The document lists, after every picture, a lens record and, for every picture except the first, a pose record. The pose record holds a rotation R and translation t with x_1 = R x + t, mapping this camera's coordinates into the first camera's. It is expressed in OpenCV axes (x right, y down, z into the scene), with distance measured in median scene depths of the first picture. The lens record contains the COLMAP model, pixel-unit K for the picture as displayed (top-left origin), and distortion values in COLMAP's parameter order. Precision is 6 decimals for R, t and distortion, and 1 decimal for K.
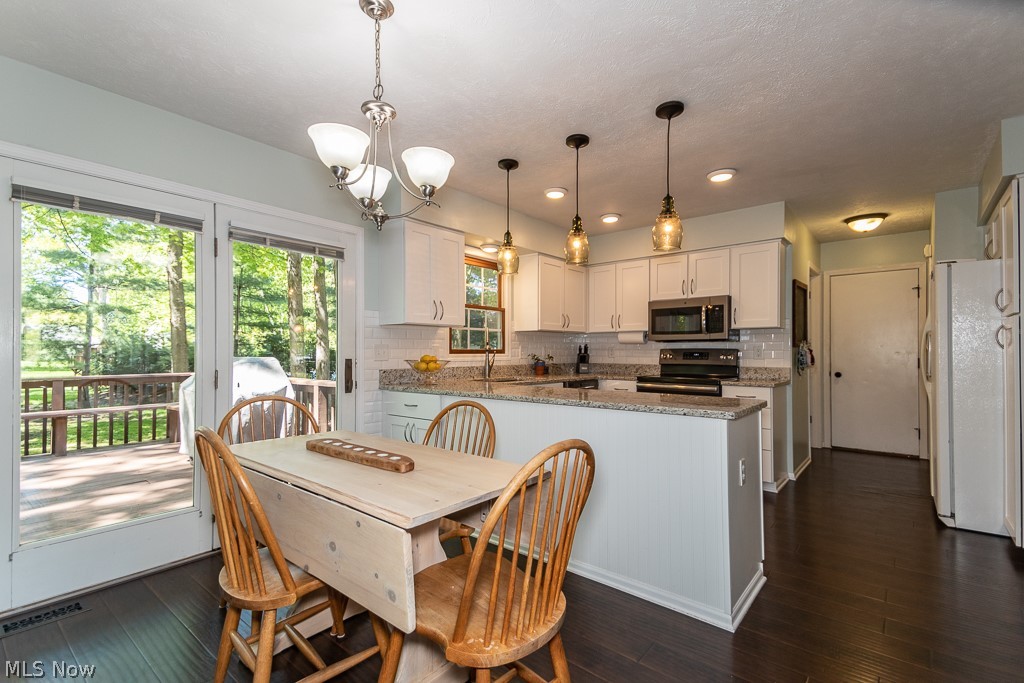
lens RADIAL K [[472.2, 0, 489.4], [0, 472.2, 351.2], [0, 0, 1]] dist [0.052431, -0.011183]
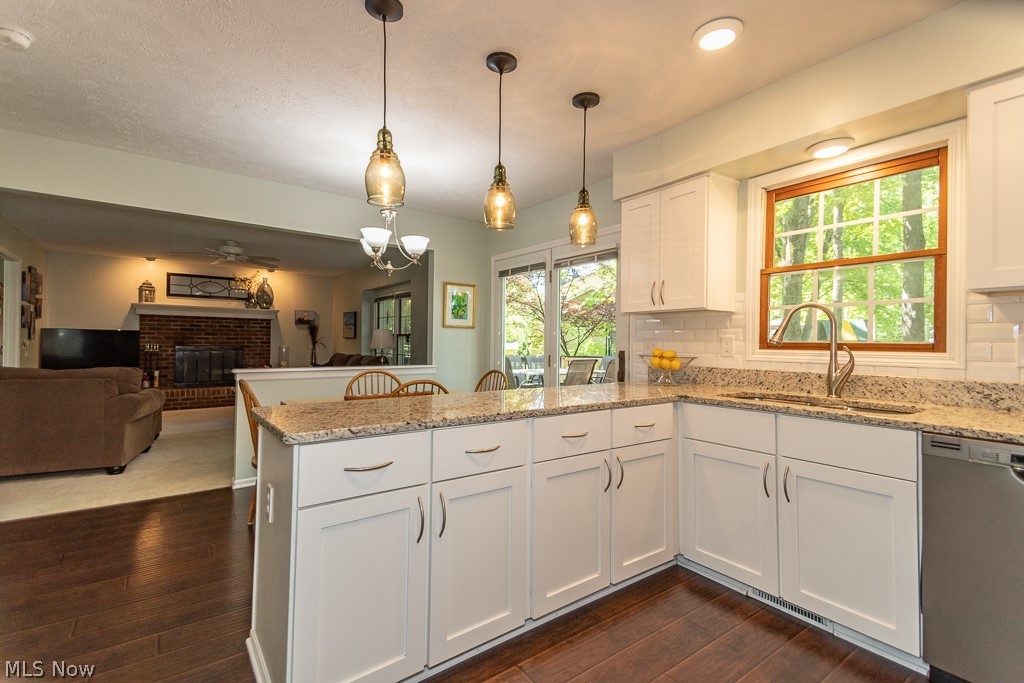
lens RADIAL K [[472.2, 0, 528.8], [0, 472.2, 340.0], [0, 0, 1]] dist [0.052431, -0.011183]
pose [[-0.213410, -0.008644, -0.976924, 0.569355], [-0.010648, 0.999922, -0.006521, 0.001062], [0.976905, 0.009010, -0.213485, 0.755995]]
